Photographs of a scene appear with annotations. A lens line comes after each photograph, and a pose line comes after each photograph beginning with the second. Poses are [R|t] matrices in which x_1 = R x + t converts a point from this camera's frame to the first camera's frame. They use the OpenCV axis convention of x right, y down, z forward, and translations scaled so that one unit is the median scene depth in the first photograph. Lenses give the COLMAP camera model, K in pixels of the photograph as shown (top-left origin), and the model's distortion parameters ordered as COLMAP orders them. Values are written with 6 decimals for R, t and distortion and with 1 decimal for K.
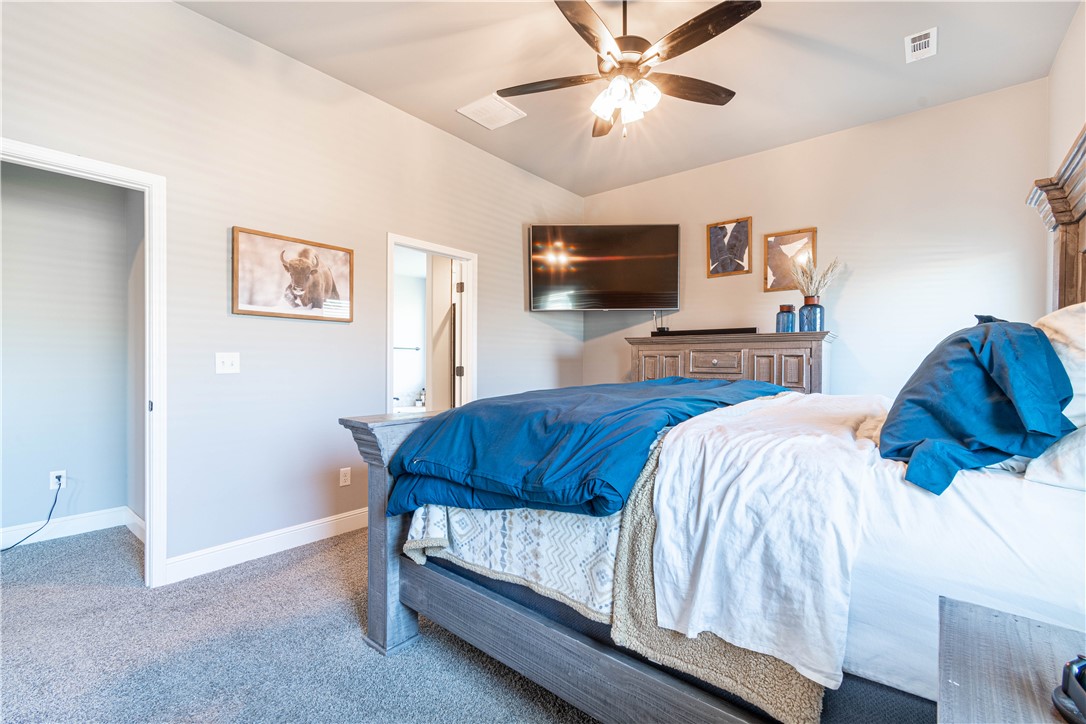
lens RADIAL K [[483.3, 0, 540.6], [0, 483.3, 363.7], [0, 0, 1]] dist [0.016686, 0.000068]
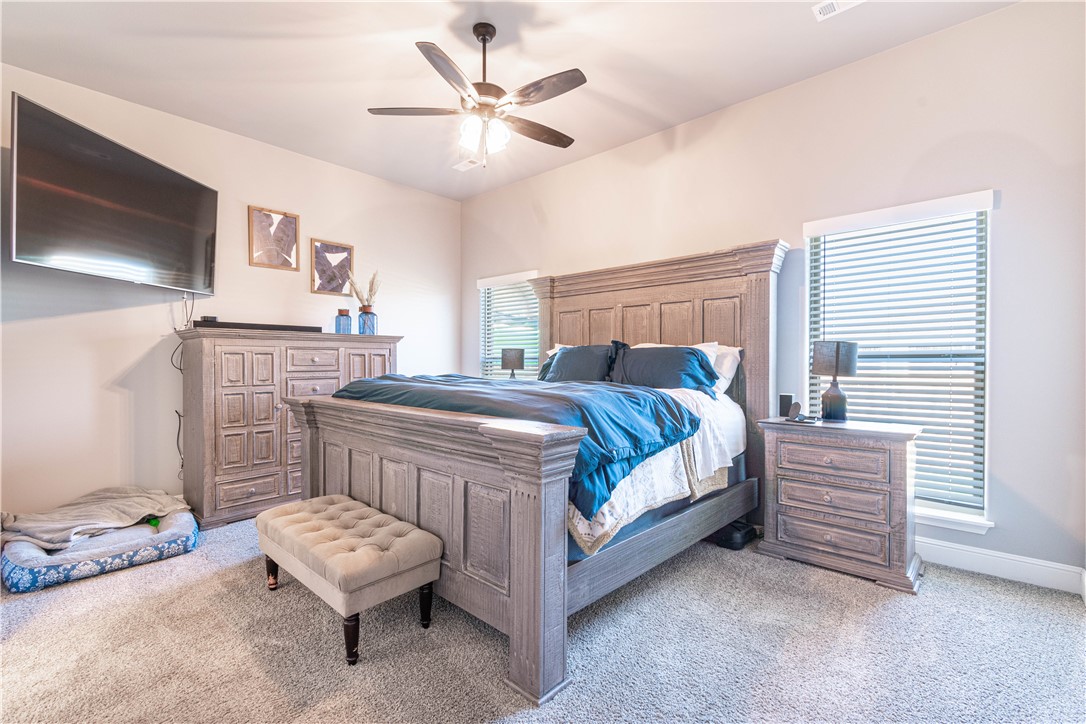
lens RADIAL K [[483.3, 0, 540.6], [0, 483.3, 363.7], [0, 0, 1]] dist [0.016686, 0.000068]
pose [[0.056409, -0.008143, 0.998375, -0.552267], [0.007202, 0.999944, 0.007749, -0.000419], [-0.998382, 0.006753, 0.056464, 0.452847]]
